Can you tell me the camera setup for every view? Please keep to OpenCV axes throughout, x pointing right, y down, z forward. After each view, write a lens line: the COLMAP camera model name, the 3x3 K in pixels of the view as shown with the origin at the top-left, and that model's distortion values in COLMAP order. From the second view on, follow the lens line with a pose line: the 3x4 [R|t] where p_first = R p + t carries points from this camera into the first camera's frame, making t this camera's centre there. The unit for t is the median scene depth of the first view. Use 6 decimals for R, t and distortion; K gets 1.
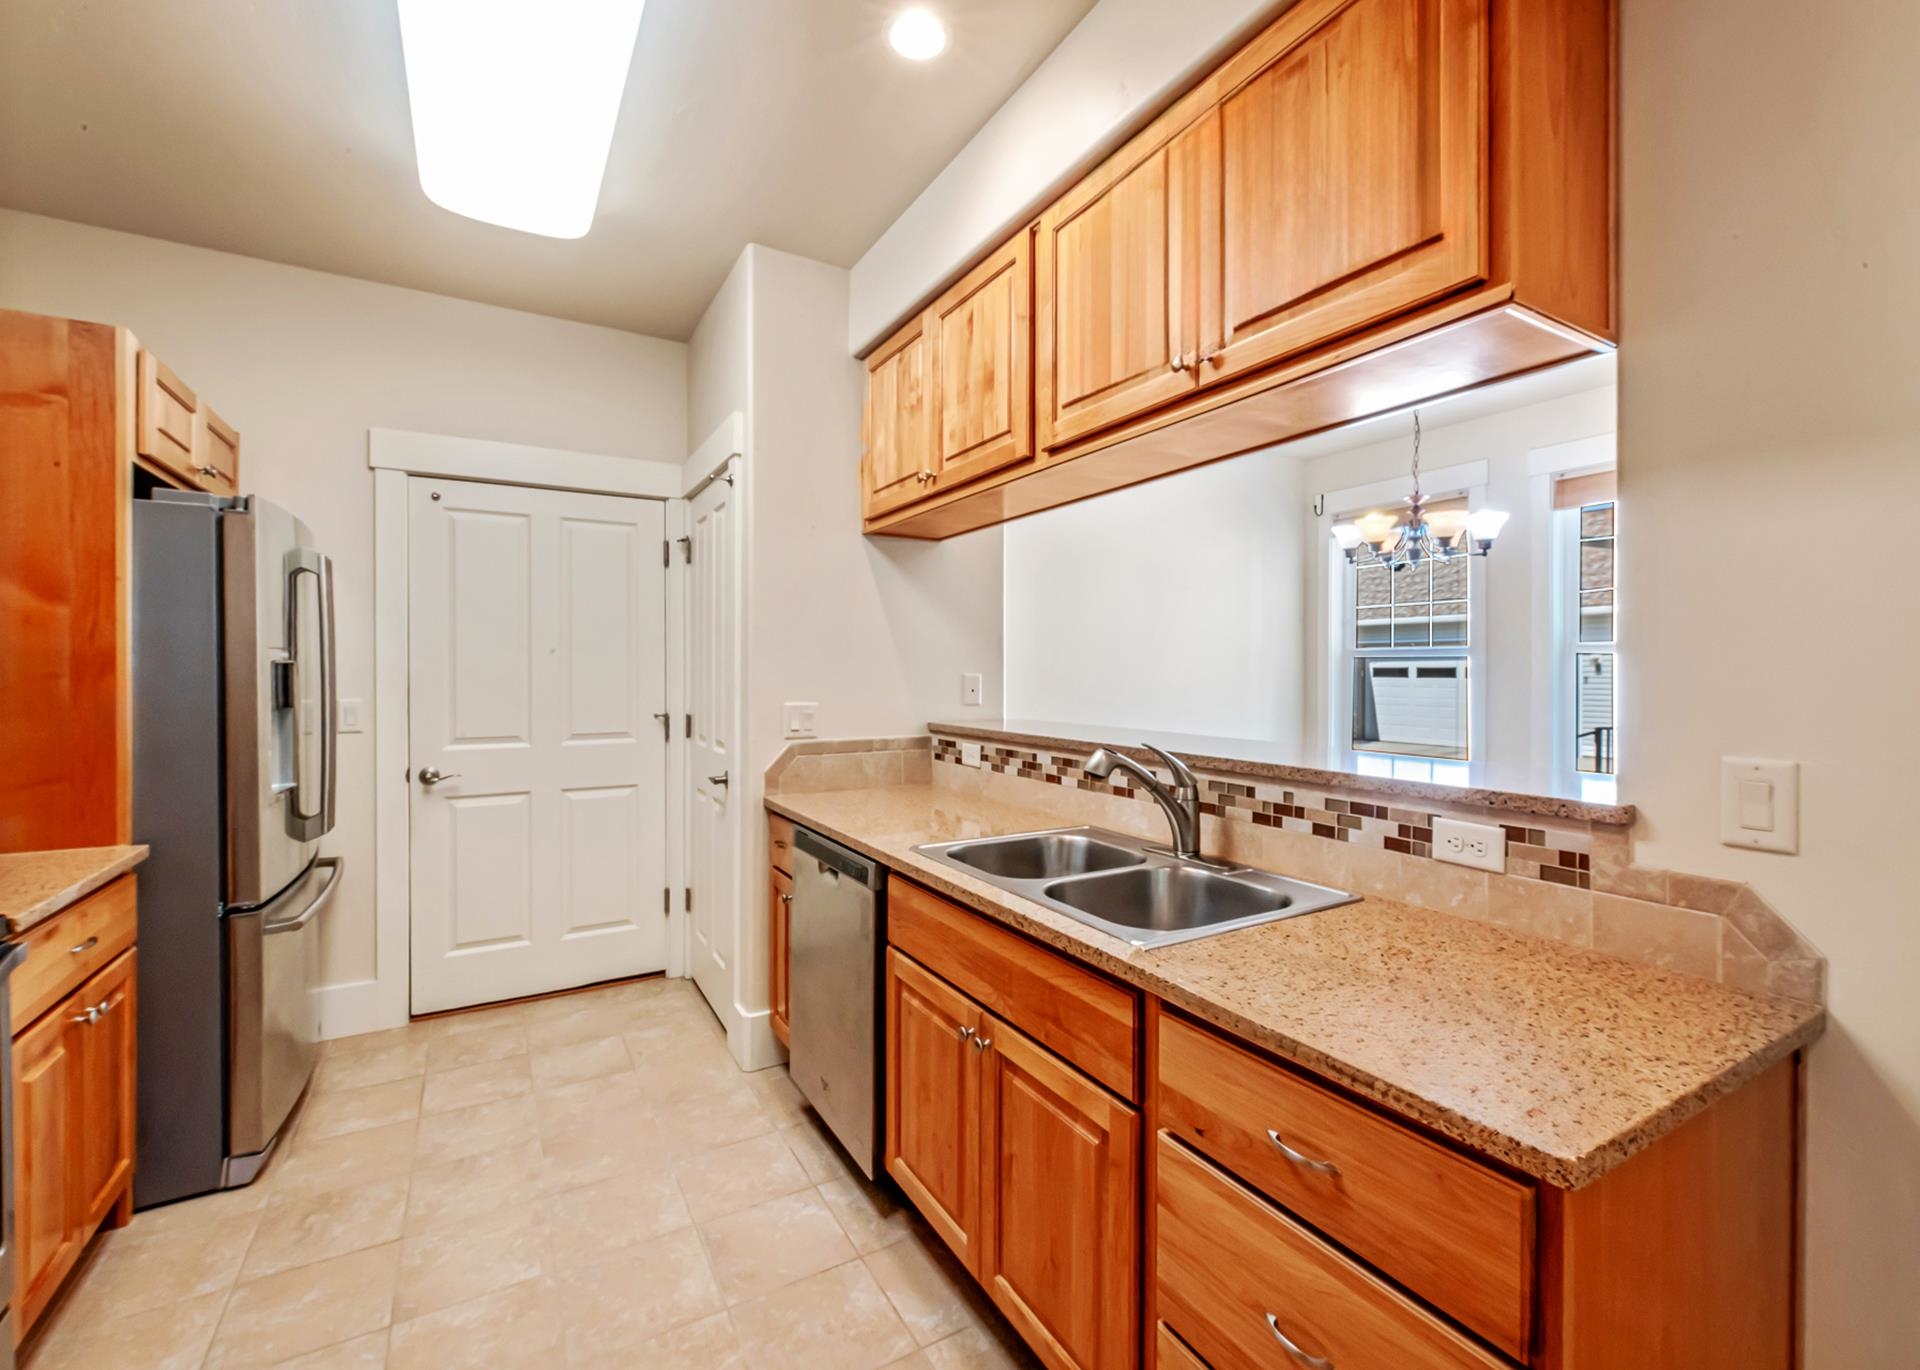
lens RADIAL K [[774.6, 0, 960.0], [0, 774.6, 685.0], [0, 0, 1]] dist [0.000948, -0.000193]
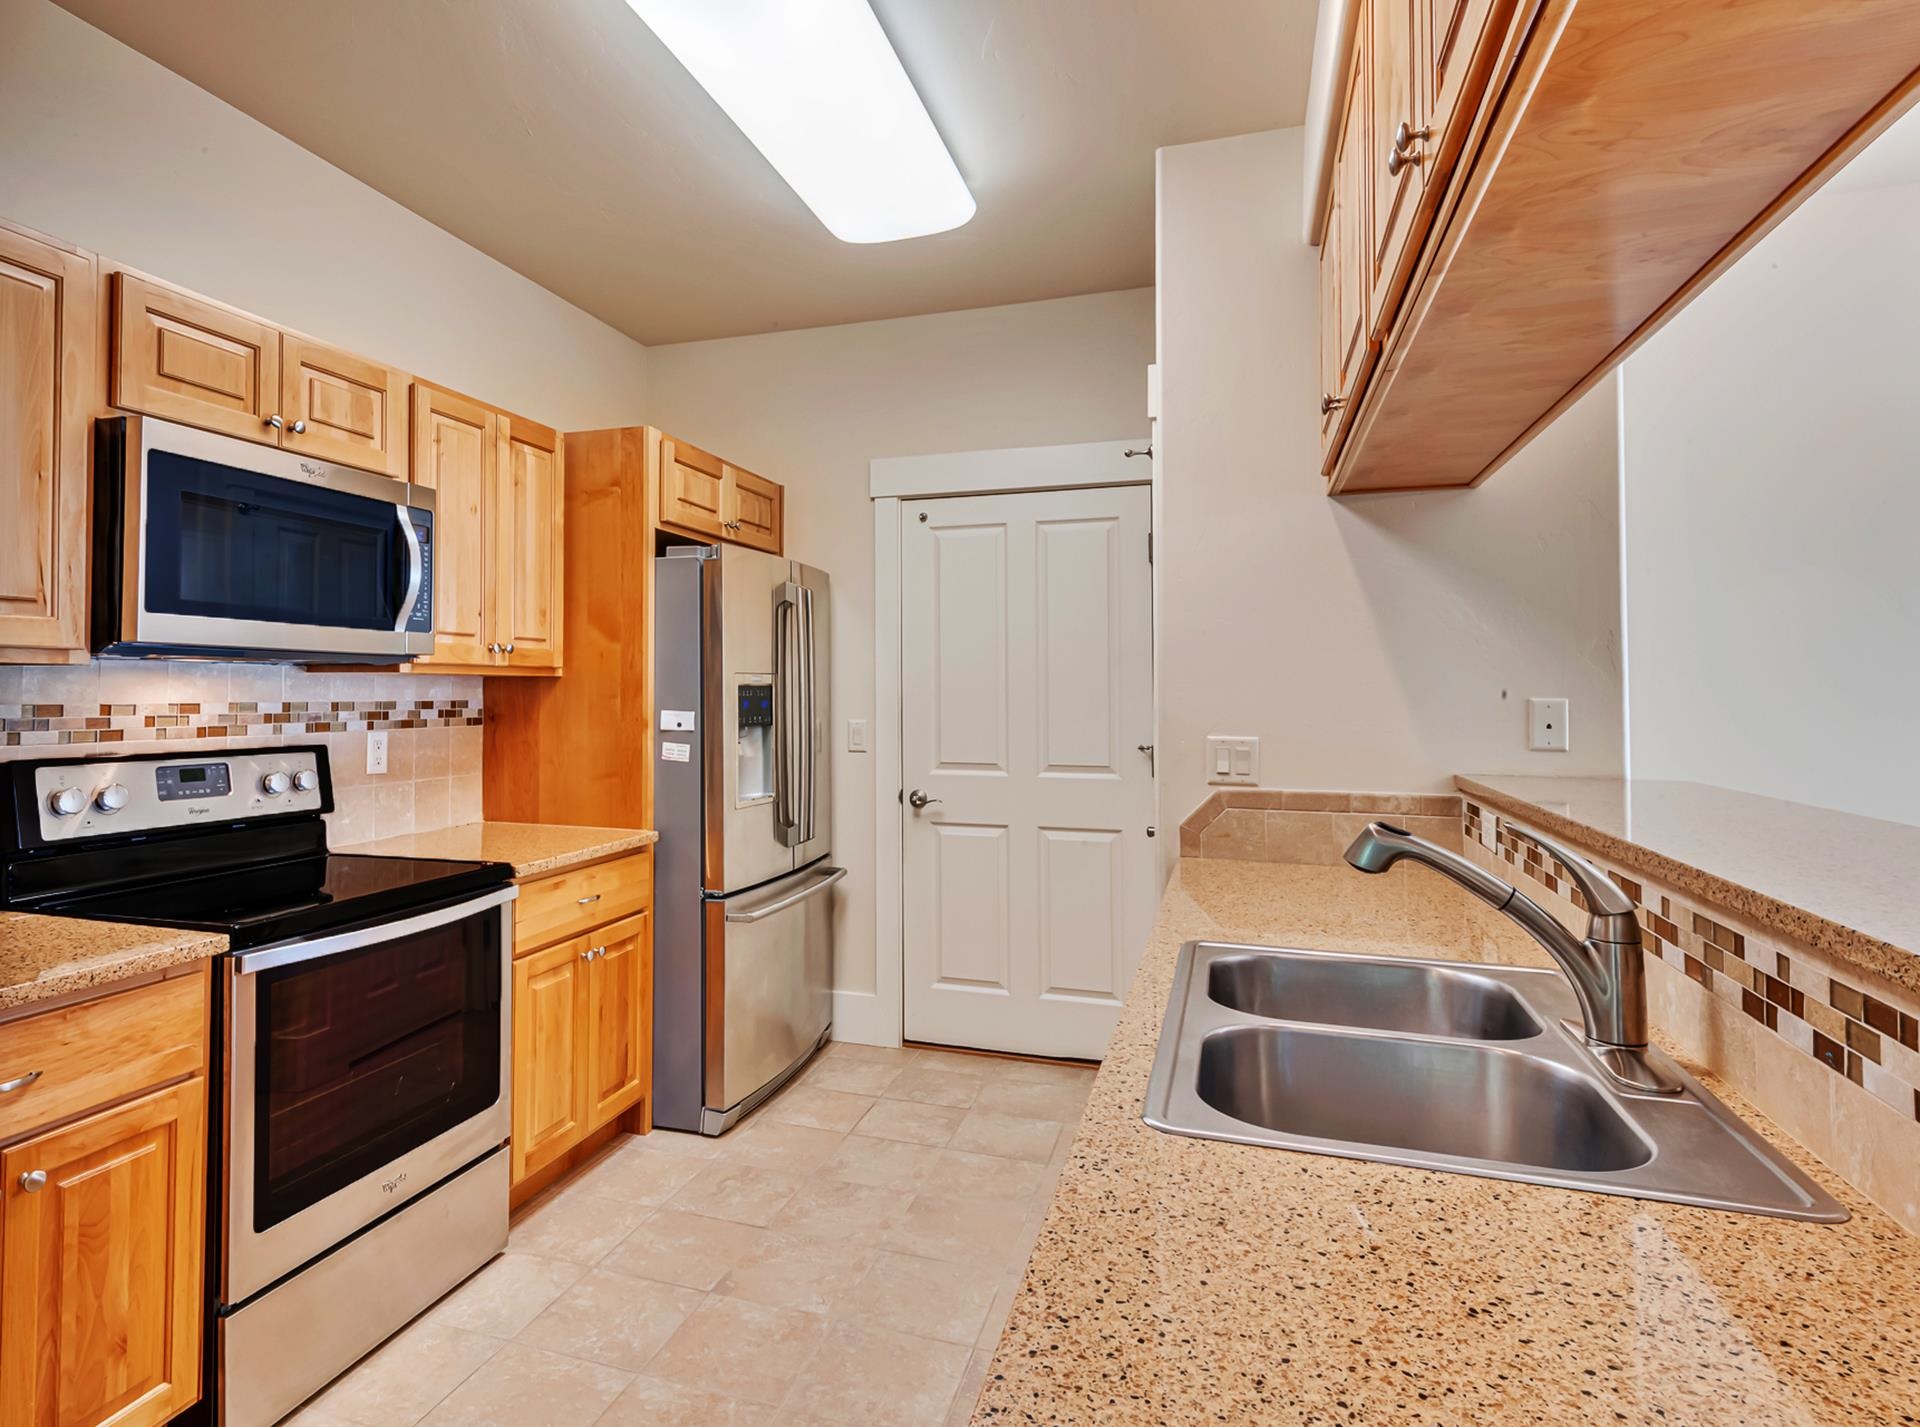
lens RADIAL K [[1049.4, 0, 955.4], [0, 1049.4, 687.6], [0, 0, 1]] dist [0.035851, -0.001504]
pose [[0.681076, -0.003370, -0.732205, 0.423770], [-0.014229, 0.999740, -0.017836, -0.002278], [0.732074, 0.022566, 0.680851, 0.151303]]
